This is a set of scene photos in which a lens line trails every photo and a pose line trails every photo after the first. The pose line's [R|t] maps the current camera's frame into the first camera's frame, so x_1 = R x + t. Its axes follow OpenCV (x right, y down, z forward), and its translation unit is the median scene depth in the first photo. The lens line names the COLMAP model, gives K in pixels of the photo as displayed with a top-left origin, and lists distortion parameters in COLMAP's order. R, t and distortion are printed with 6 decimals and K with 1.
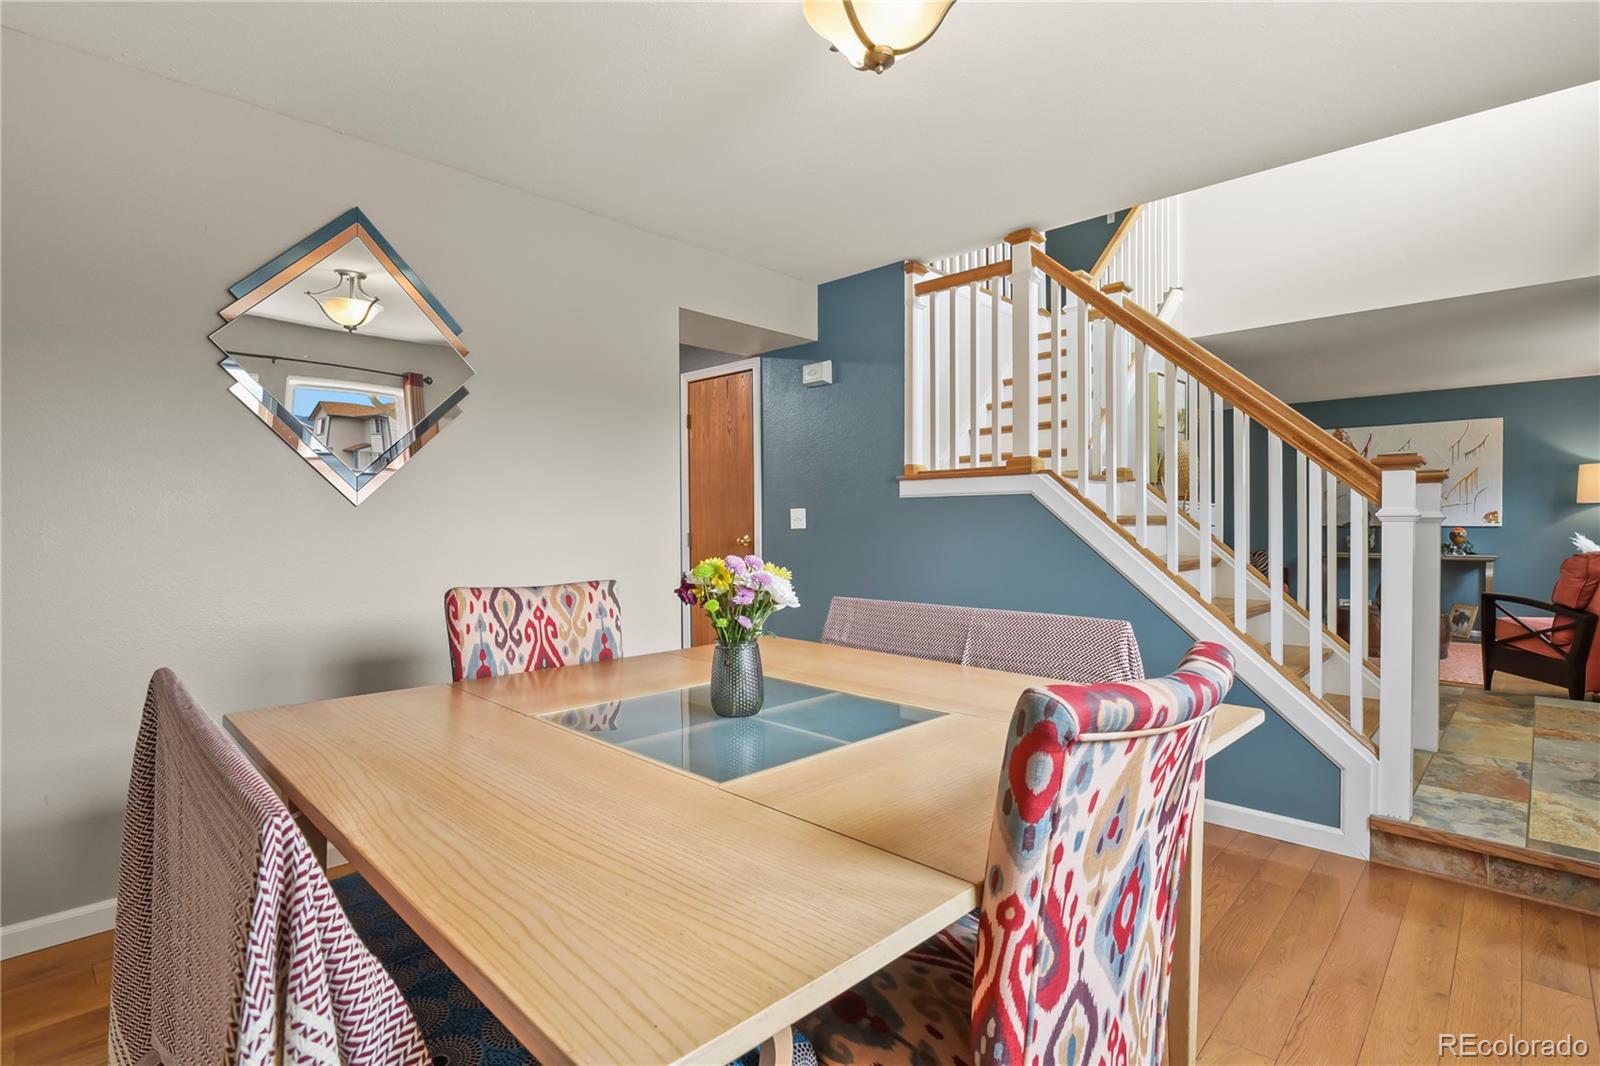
lens RADIAL K [[754.1, 0, 809.1], [0, 754.1, 524.2], [0, 0, 1]] dist [-0.010268, 0.000466]
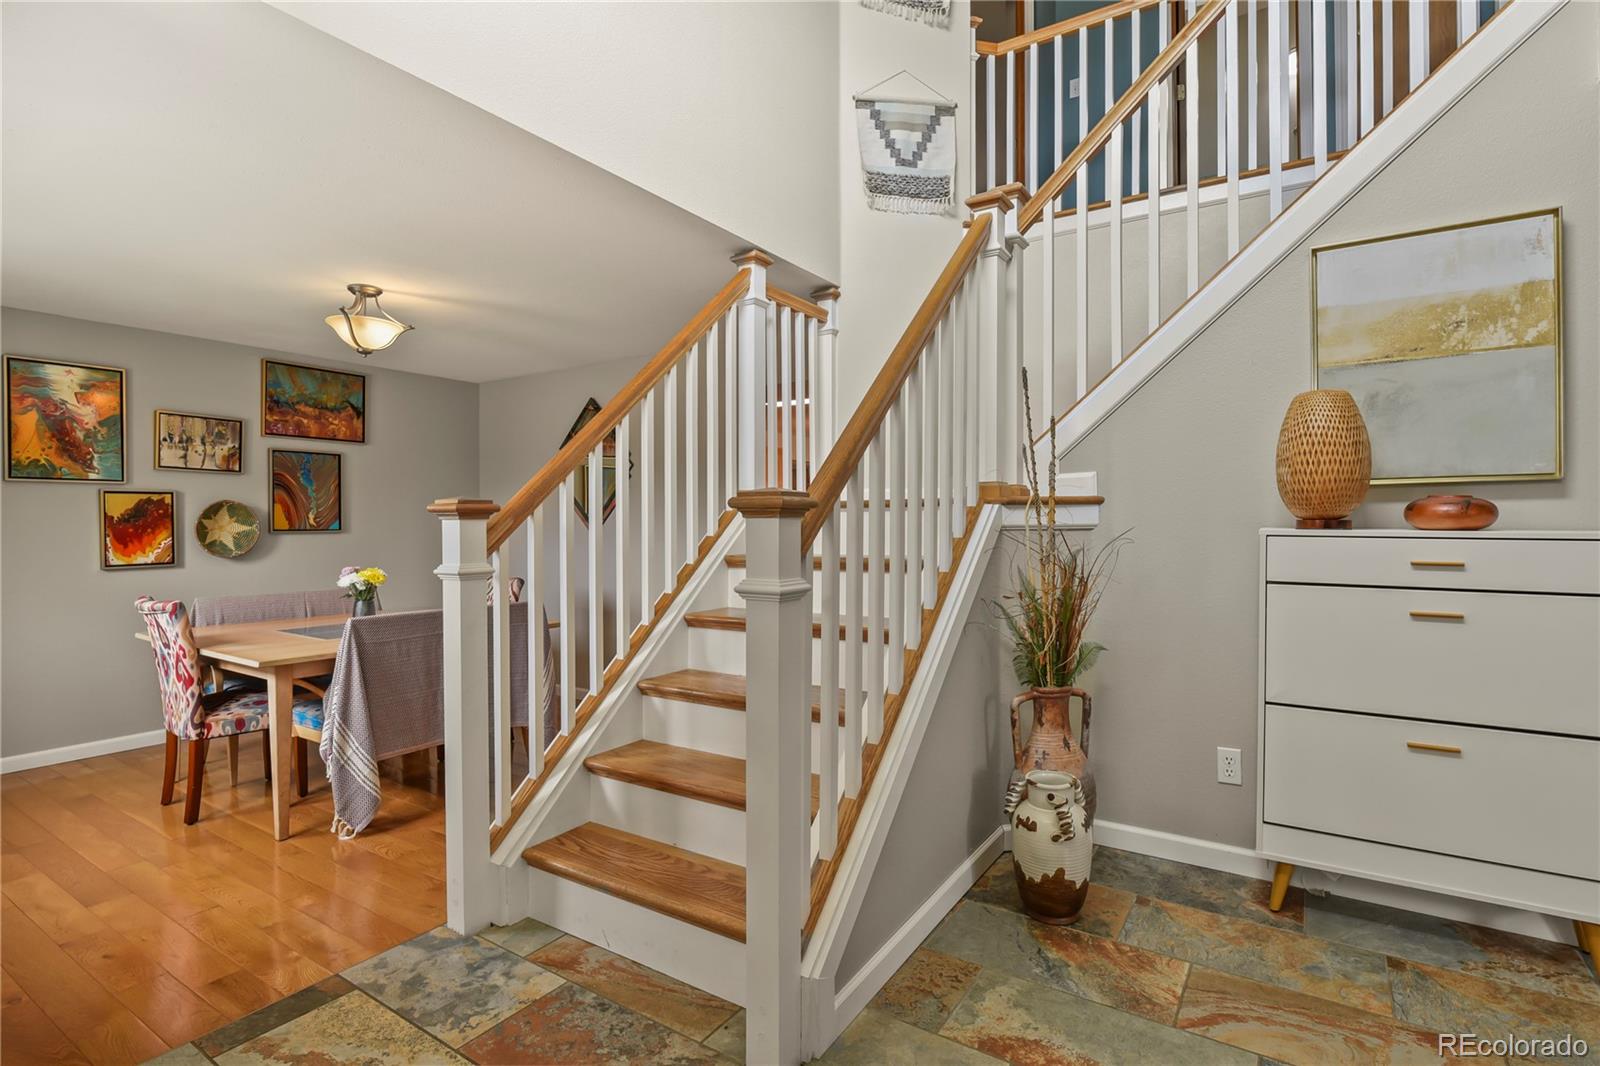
lens RADIAL K [[775.0, 0, 828.7], [0, 775.0, 523.0], [0, 0, 1]] dist [-0.002140, -0.006161]
pose [[0.208958, 0.003790, -0.977917, 0.593513], [0.000180, 0.999992, 0.003914, -0.022311], [0.977925, -0.000994, 0.208956, 0.420835]]
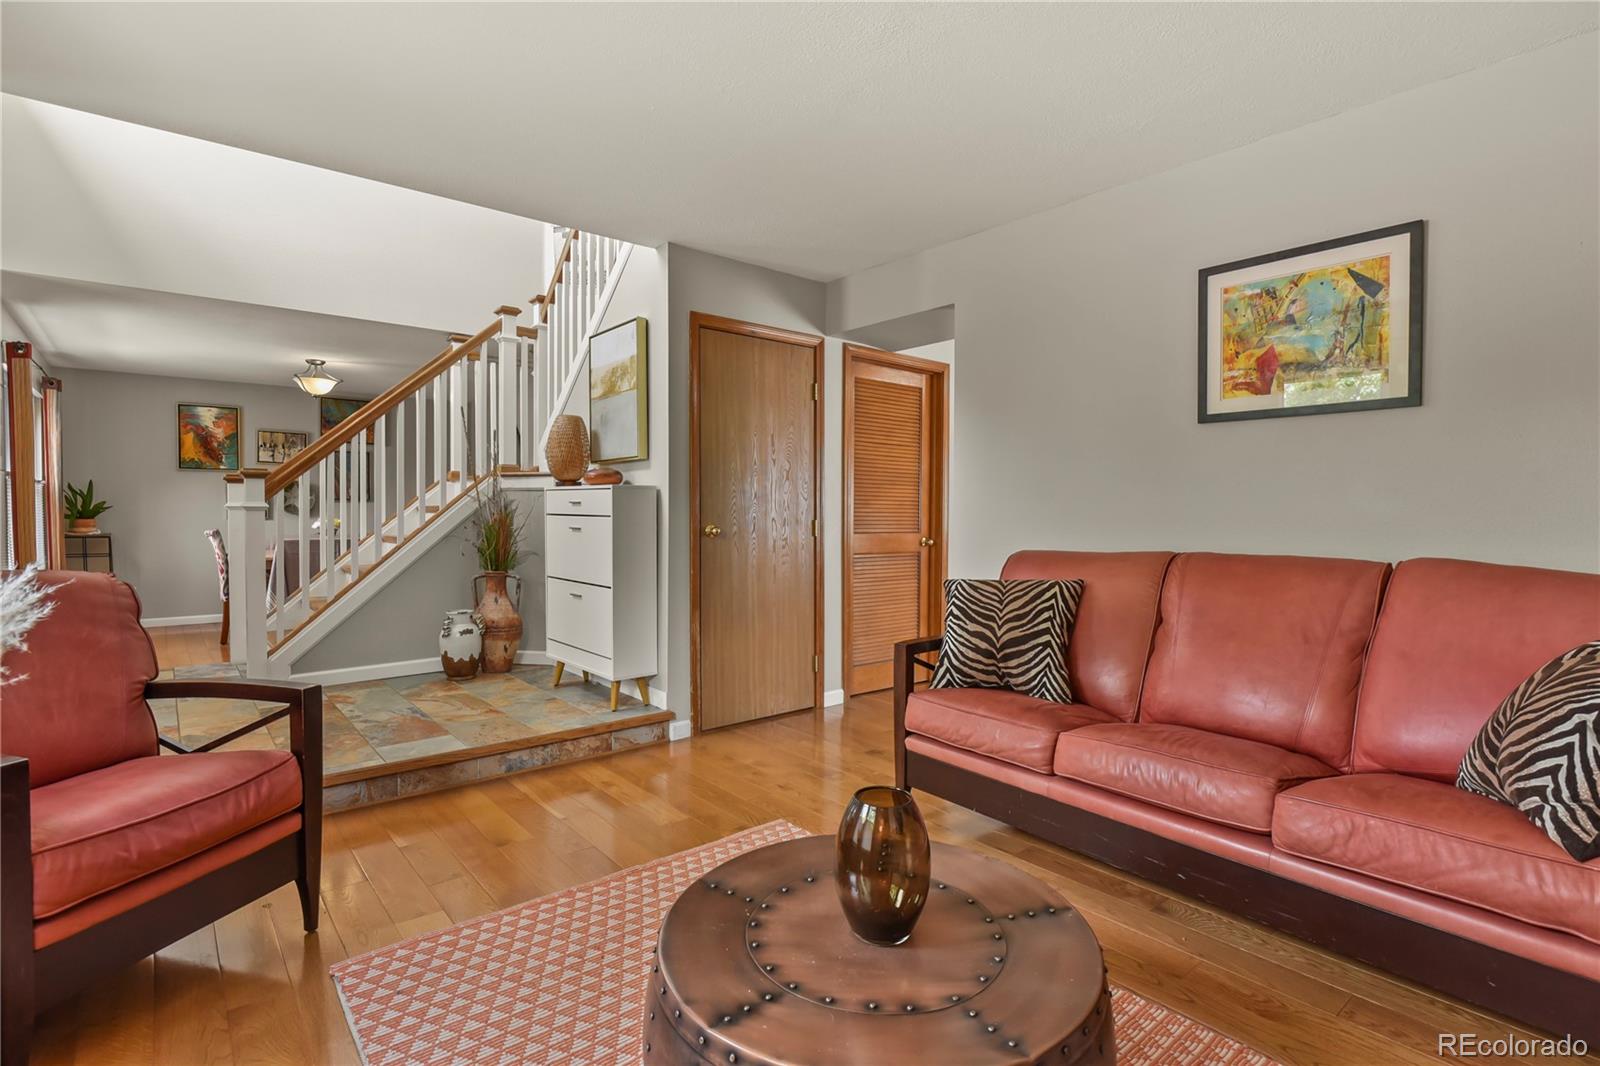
lens RADIAL K [[775.0, 0, 828.5], [0, 775.0, 524.9], [0, 0, 1]] dist [-0.002140, -0.006161]
pose [[-0.076652, 0.020372, -0.996850, 0.910457], [-0.006313, 0.999761, 0.020917, -0.003094], [0.997038, 0.007896, -0.076505, 0.919449]]
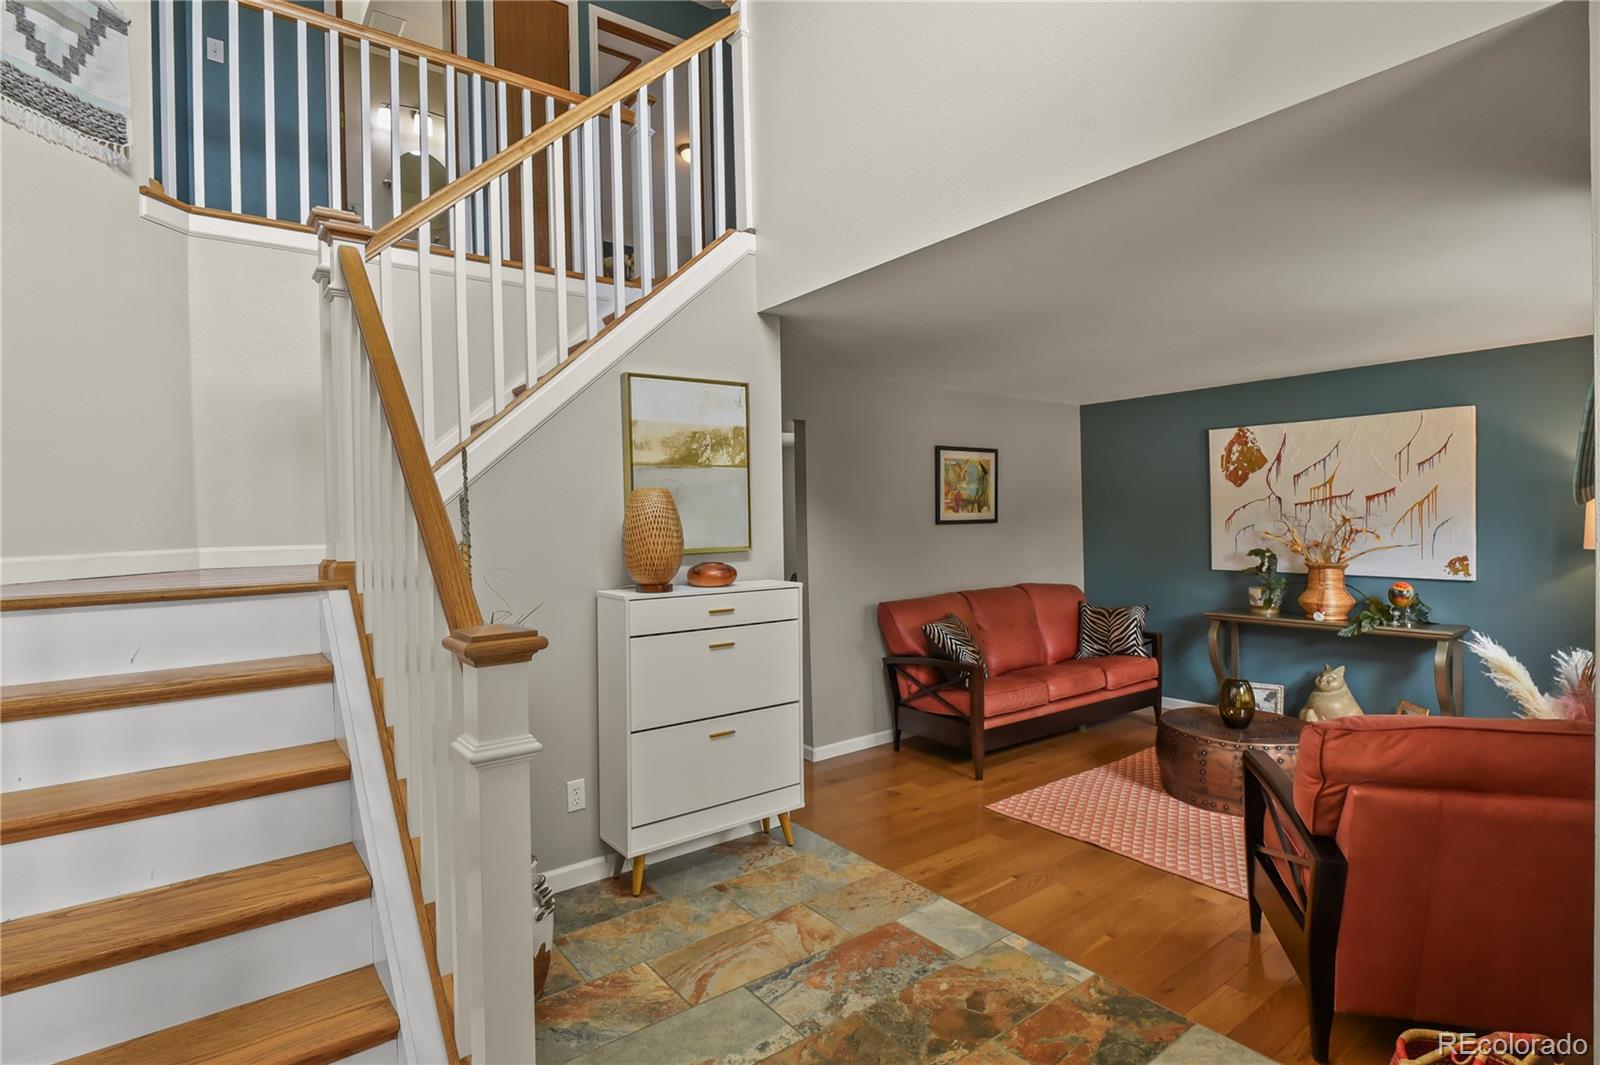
lens RADIAL K [[775.0, 0, 808.8], [0, 775.0, 526.8], [0, 0, 1]] dist [-0.002140, -0.006161]
pose [[0.988731, -0.013281, -0.149112, 0.477499], [0.014322, 0.999880, 0.005910, -0.053534], [0.149016, -0.007979, 0.988803, 0.287070]]
